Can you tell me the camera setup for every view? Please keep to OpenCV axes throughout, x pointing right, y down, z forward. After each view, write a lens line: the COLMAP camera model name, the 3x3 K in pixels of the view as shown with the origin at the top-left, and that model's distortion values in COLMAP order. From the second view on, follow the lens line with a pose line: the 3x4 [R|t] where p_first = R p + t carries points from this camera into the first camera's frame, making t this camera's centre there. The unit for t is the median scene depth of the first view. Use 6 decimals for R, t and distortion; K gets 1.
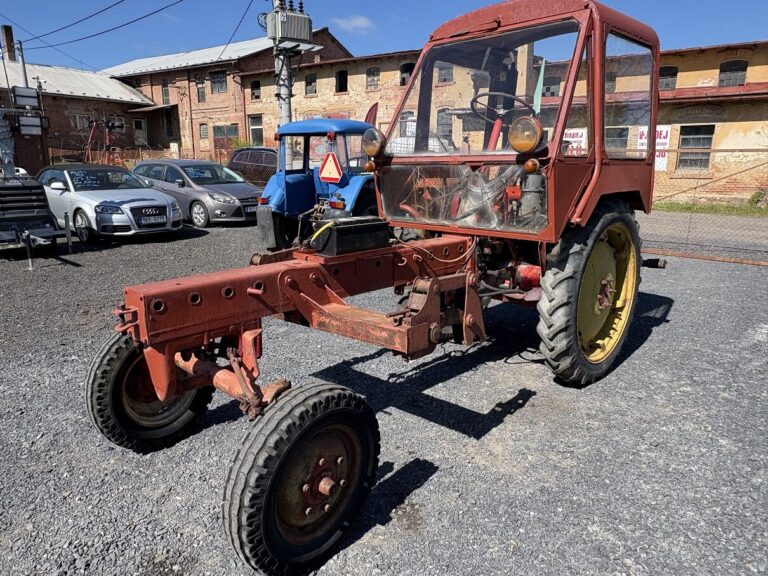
lens RADIAL K [[533.4, 0, 384.0], [0, 533.4, 288.0], [0, 0, 1]] dist [-0.006136, -0.001518]
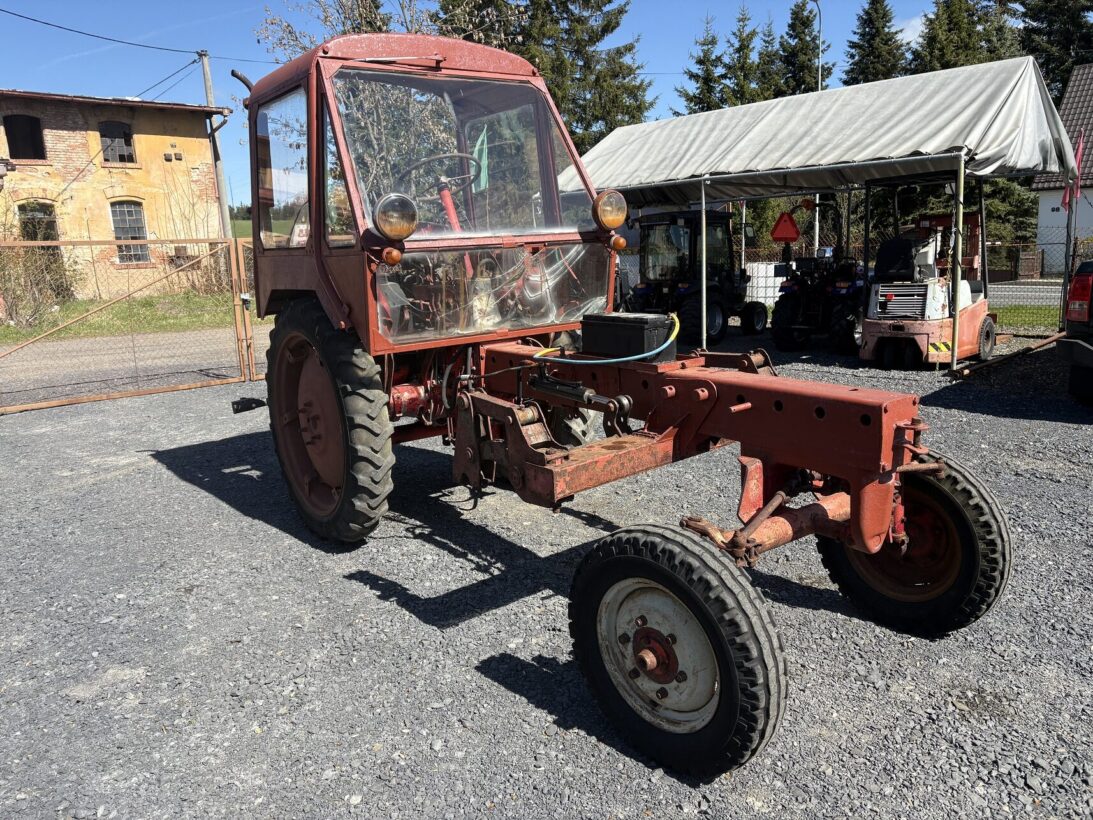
lens RADIAL K [[811.7, 0, 535.1], [0, 811.7, 410.0], [0, 0, 1]] dist [0.034262, -0.000419]
pose [[0.172700, -0.207751, 0.962816, -0.778864], [0.270196, 0.949998, 0.156520, -0.140470], [-0.947190, 0.233118, 0.220198, 0.585484]]
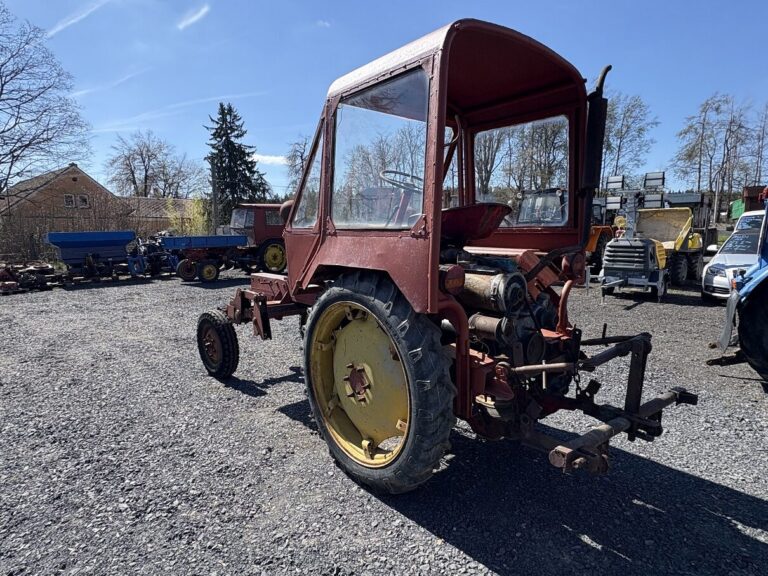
lens RADIAL K [[438.1, 0, 380.0], [0, 438.1, 289.8], [0, 0, 1]] dist [0.001431, 0.000254]
pose [[-0.098713, 0.136485, -0.985712, 0.915146], [-0.222506, 0.962443, 0.155545, -0.211763], [0.969921, 0.234681, -0.064637, 0.878989]]
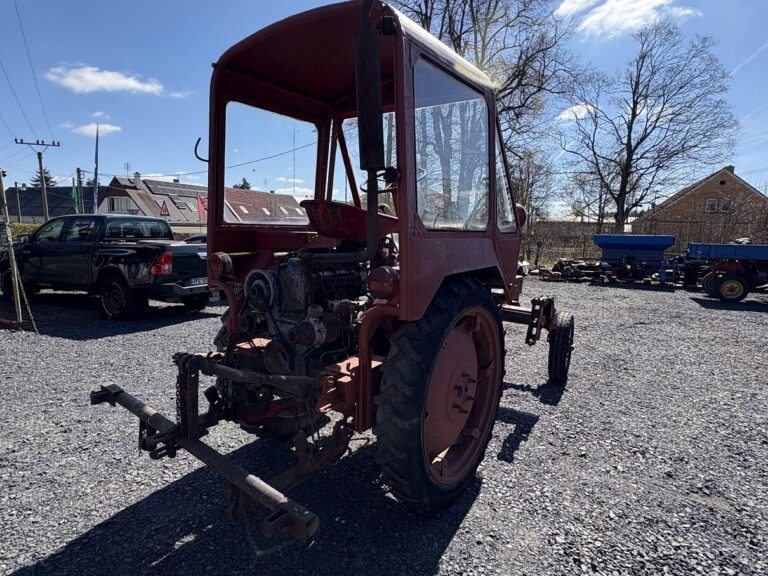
lens RADIAL K [[438.1, 0, 380.0], [0, 438.1, 289.8], [0, 0, 1]] dist [0.001431, 0.000254]
pose [[-0.989084, -0.008093, -0.147130, 0.306492], [-0.061712, 0.929455, 0.363737, -0.365490], [0.133807, 0.368846, -0.919809, 1.515993]]
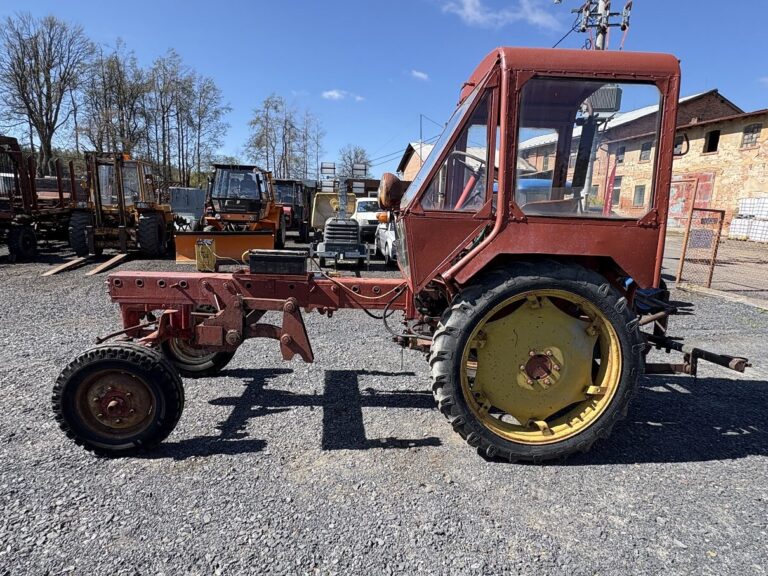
lens RADIAL K [[438.1, 0, 380.0], [0, 438.1, 289.8], [0, 0, 1]] dist [0.001431, 0.000254]
pose [[0.723530, 0.147861, -0.674271, 0.581015], [-0.192489, 0.981261, 0.008631, -0.059814], [0.662912, 0.123545, 0.738434, 0.232085]]
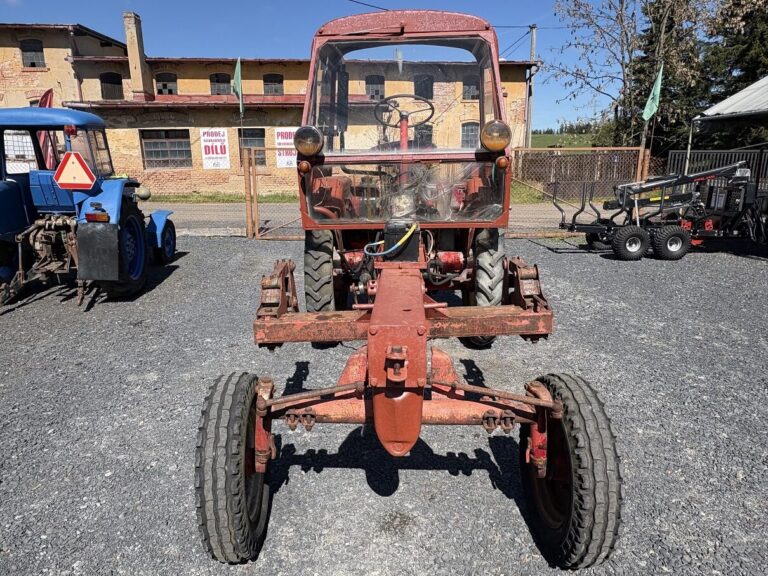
lens RADIAL K [[527.8, 0, 384.4], [0, 527.8, 292.3], [0, 0, 1]] dist [0.000638, 0.004127]
pose [[0.750313, -0.170427, 0.638737, -0.459973], [0.163167, 0.984048, 0.070893, -0.048891], [-0.640630, 0.051028, 0.766152, 0.193704]]
